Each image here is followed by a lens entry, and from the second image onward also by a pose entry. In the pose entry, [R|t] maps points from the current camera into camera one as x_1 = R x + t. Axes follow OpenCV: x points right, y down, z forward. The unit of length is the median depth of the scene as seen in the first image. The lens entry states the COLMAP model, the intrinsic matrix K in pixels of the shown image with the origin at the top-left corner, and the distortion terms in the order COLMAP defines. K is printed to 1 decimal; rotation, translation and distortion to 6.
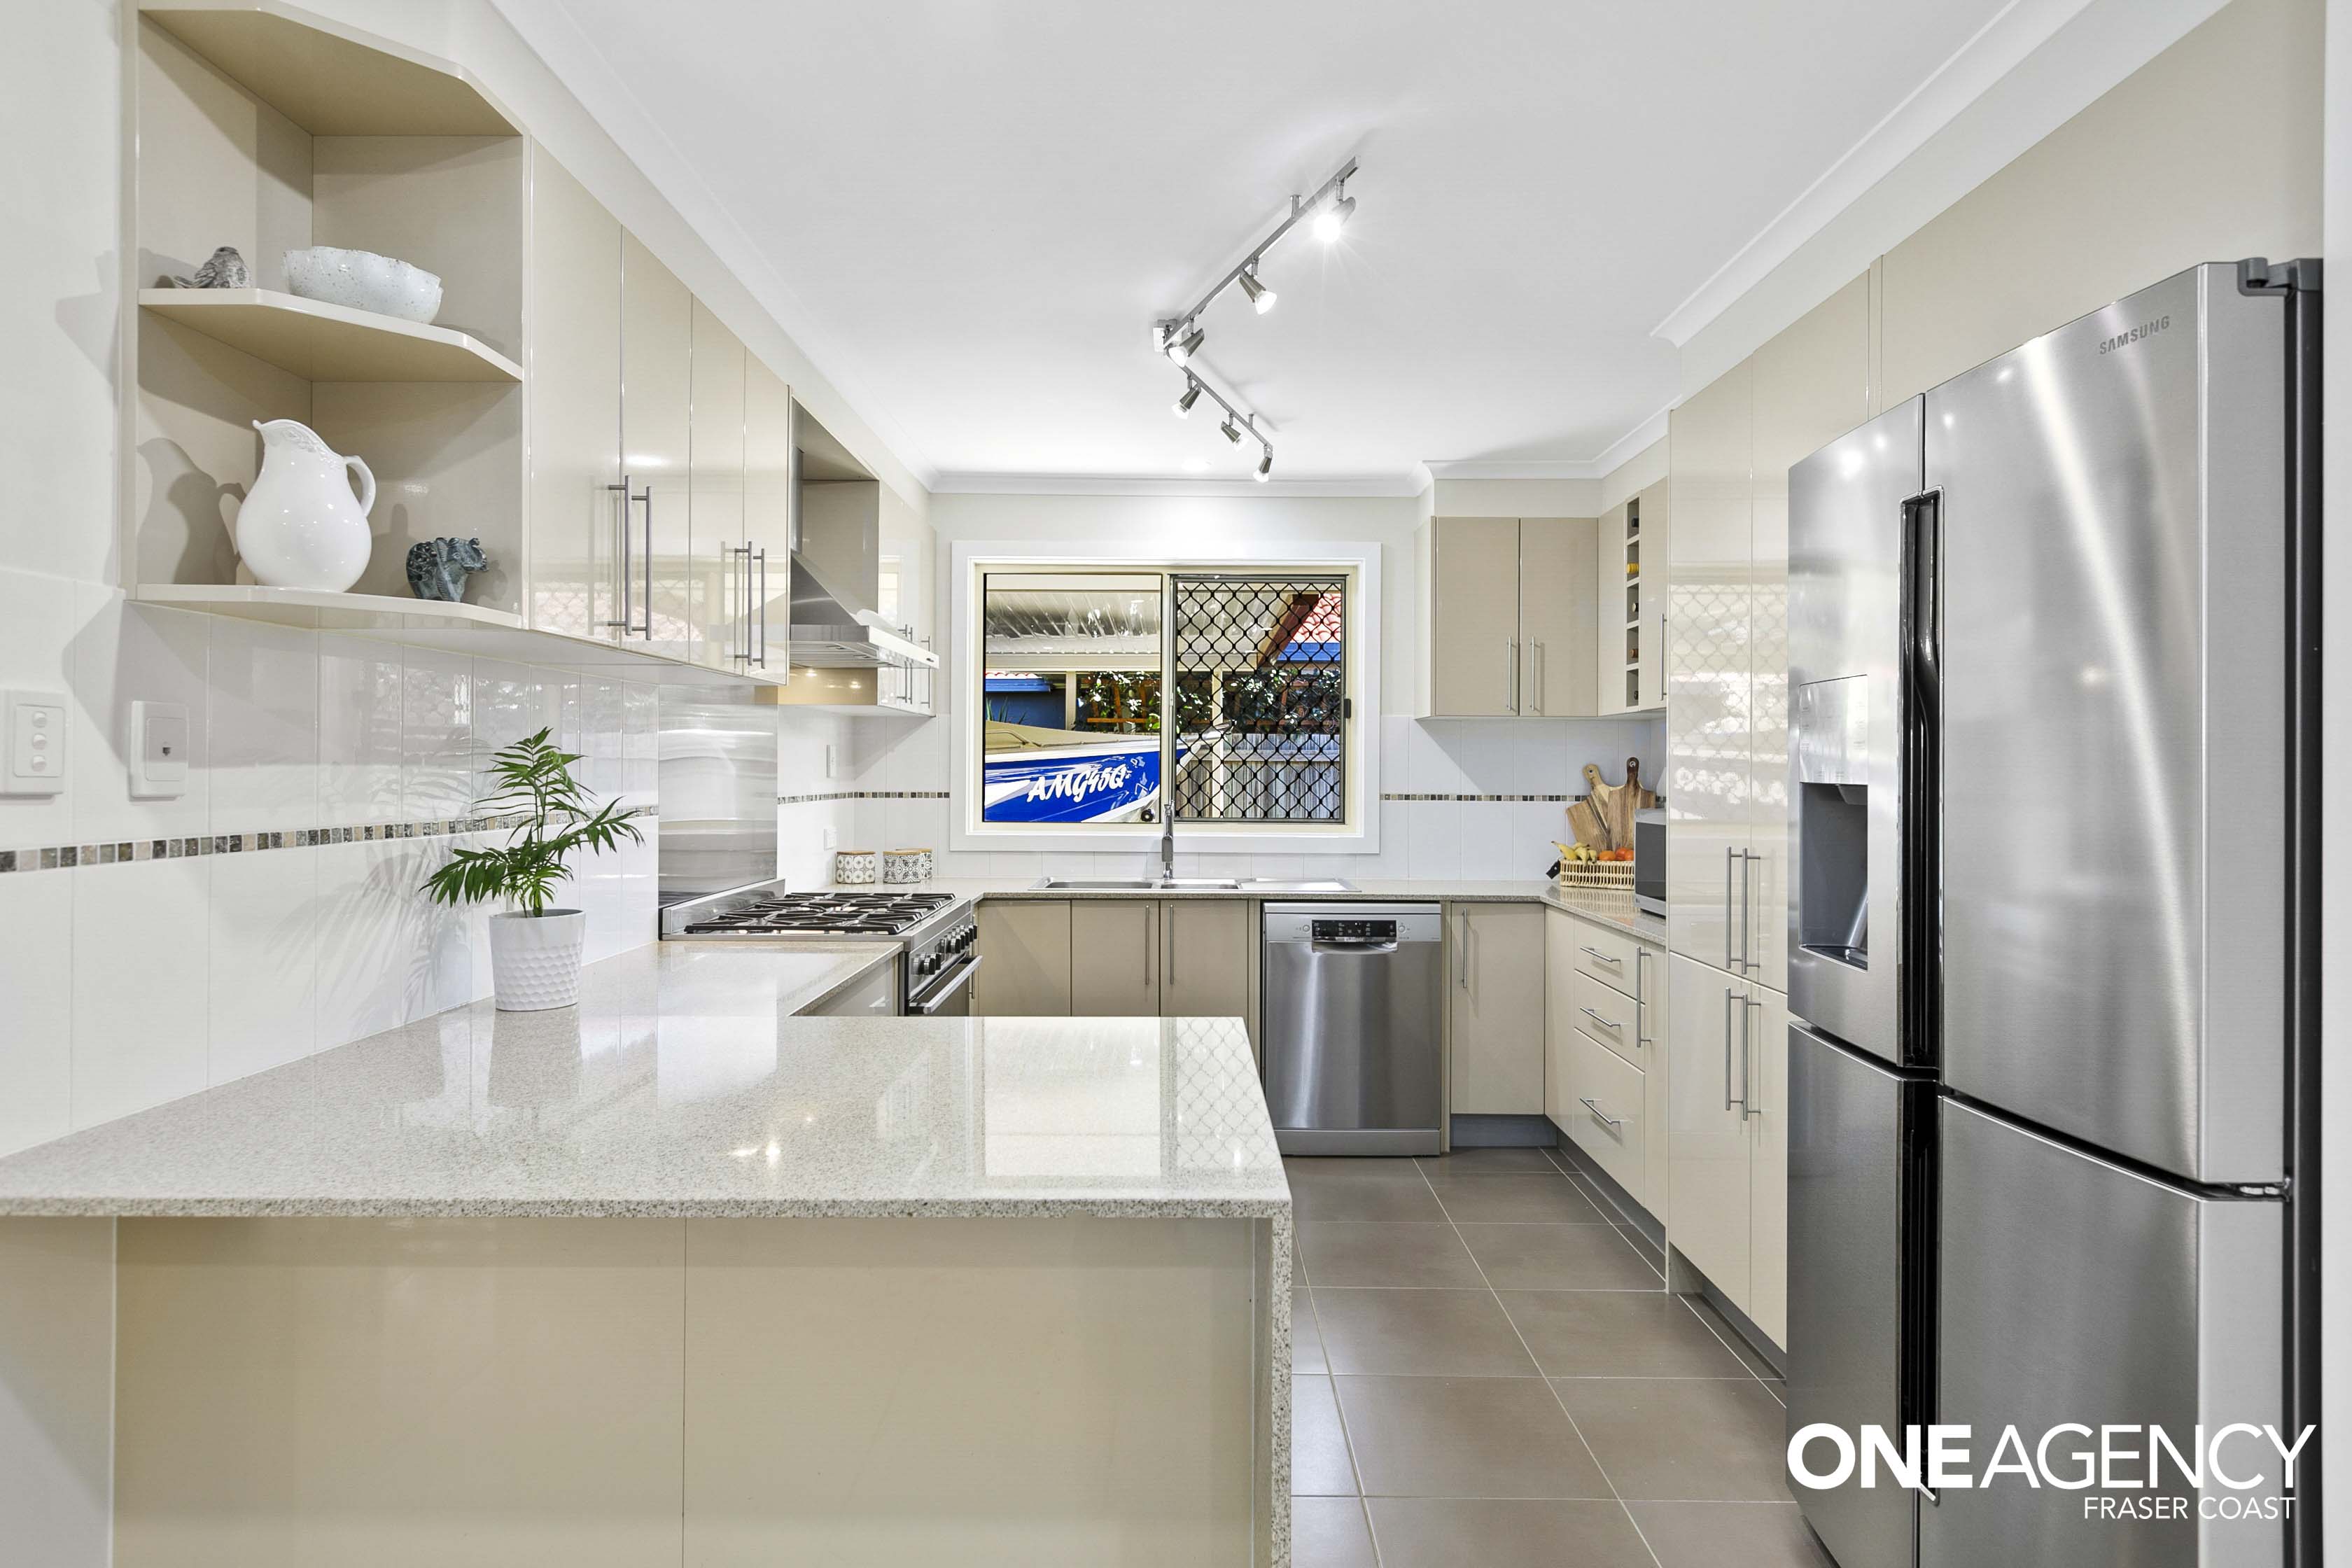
lens RADIAL K [[1262.0, 0, 1182.5], [0, 1262.0, 764.7], [0, 0, 1]] dist [-0.001096, -0.001403]
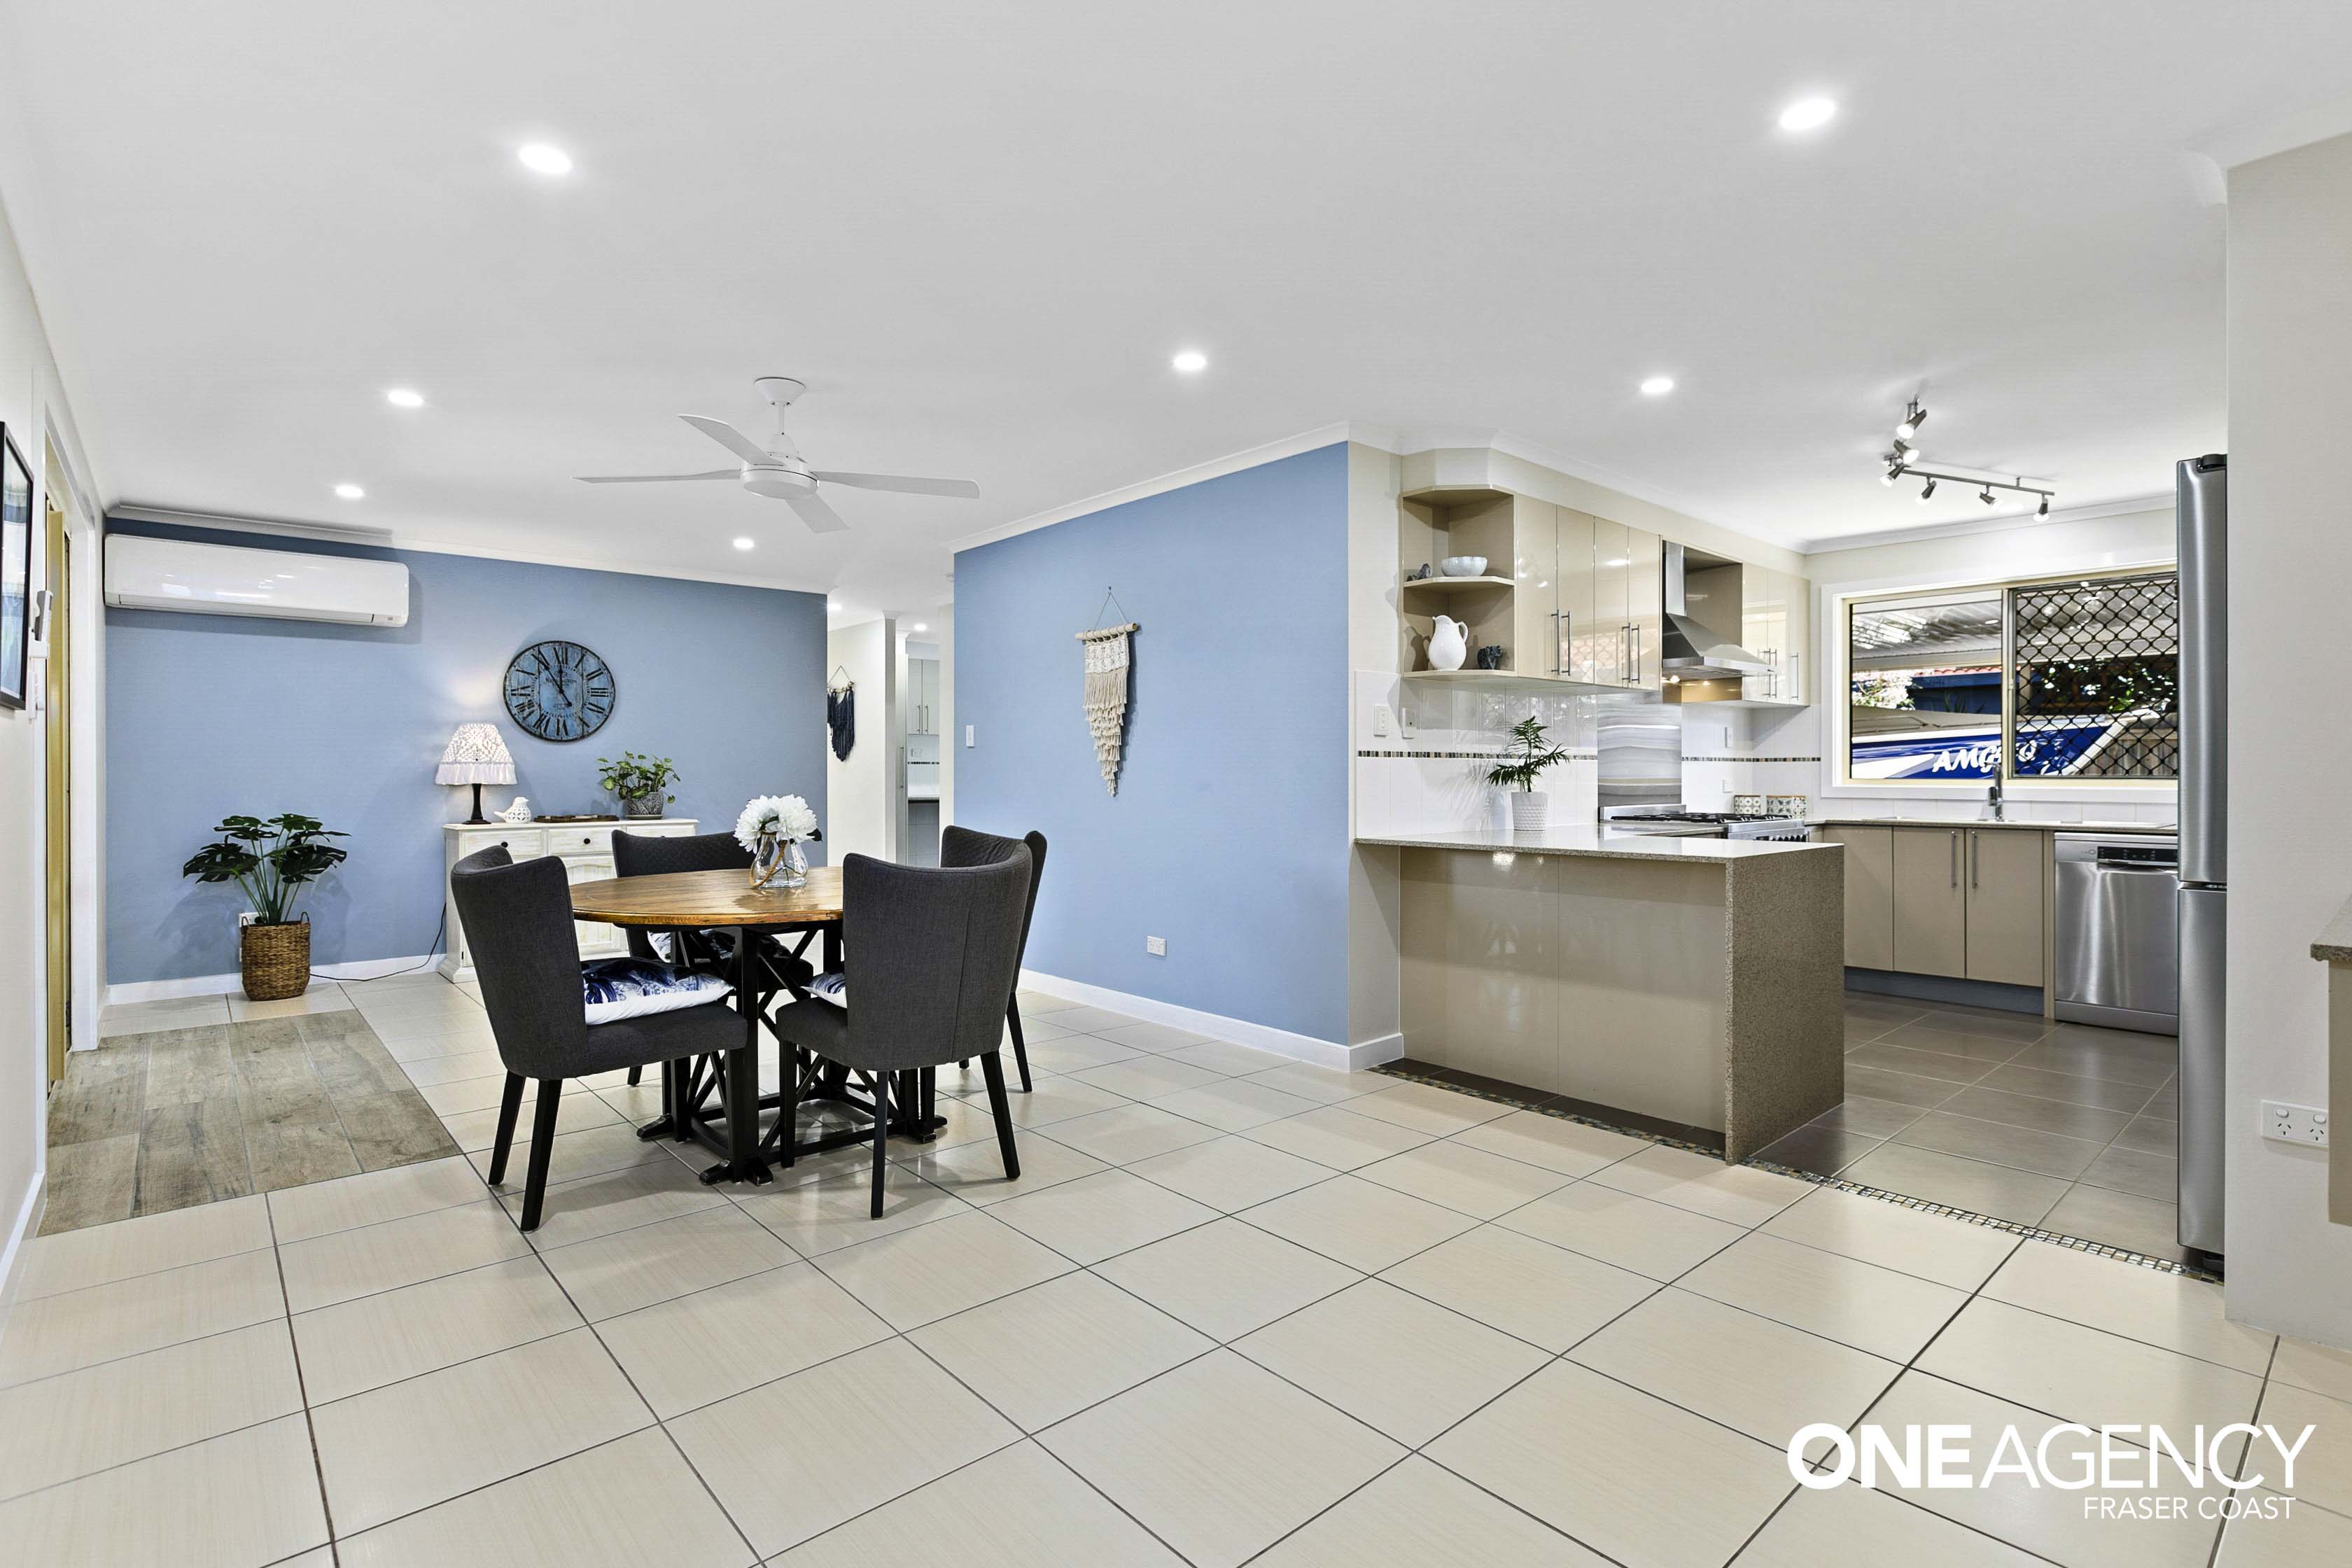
lens RADIAL K [[1127.8, 0, 1171.1], [0, 1127.8, 773.0], [0, 0, 1]] dist [0.003507, 0.000156]
pose [[0.660818, -0.004950, -0.750530, 0.699052], [0.006691, 0.999977, -0.000704, 0.083034], [0.750517, -0.004557, 0.660836, -1.003975]]
